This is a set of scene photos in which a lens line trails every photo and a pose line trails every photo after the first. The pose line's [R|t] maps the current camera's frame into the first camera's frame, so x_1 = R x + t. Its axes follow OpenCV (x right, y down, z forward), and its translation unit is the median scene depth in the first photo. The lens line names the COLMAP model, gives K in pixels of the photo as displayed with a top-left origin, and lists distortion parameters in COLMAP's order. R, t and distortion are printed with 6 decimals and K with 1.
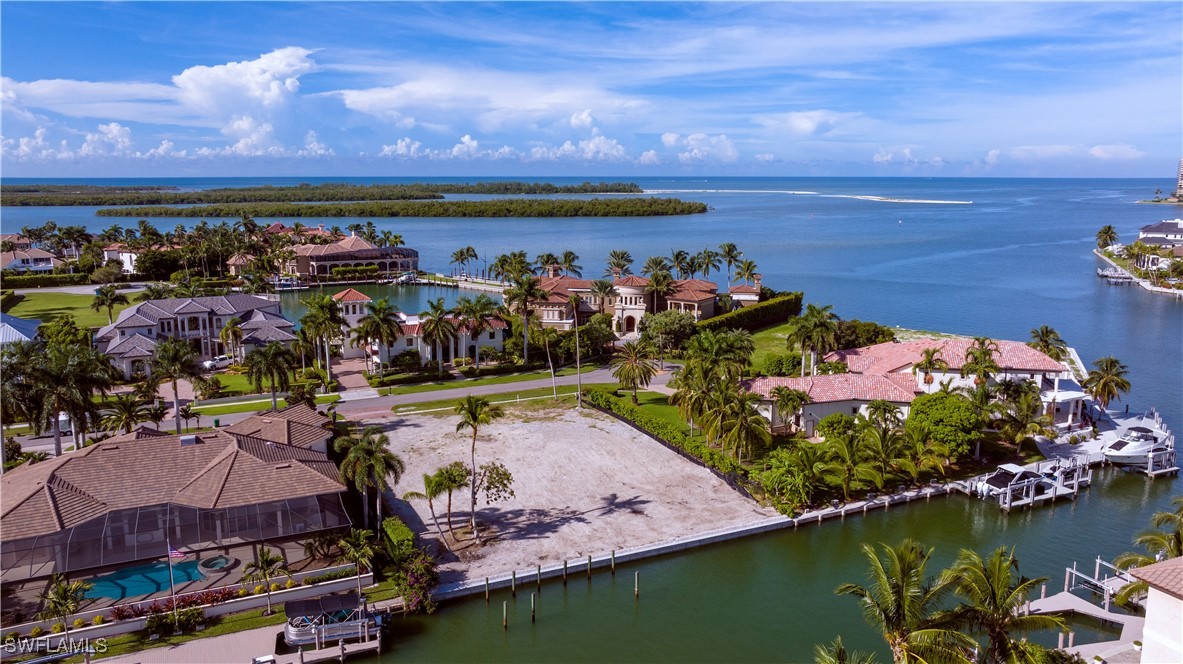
lens RADIAL K [[849.6, 0, 588.1], [0, 849.6, 327.6], [0, 0, 1]] dist [-0.034983, 0.025046]
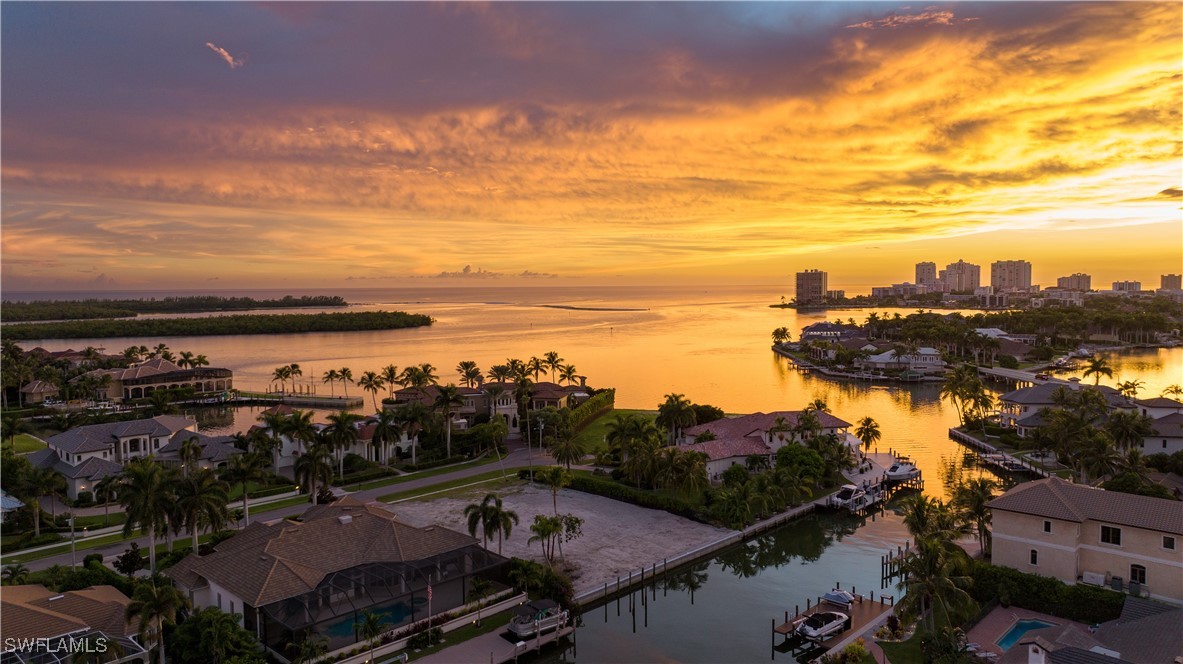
lens RADIAL K [[827.7, 0, 587.7], [0, 827.7, 331.3], [0, 0, 1]] dist [-0.036689, 0.041171]
pose [[0.930744, -0.027587, 0.364630, -0.385747], [0.072163, 0.991398, -0.109194, 0.008606], [-0.358481, 0.127945, 0.924728, -0.218325]]
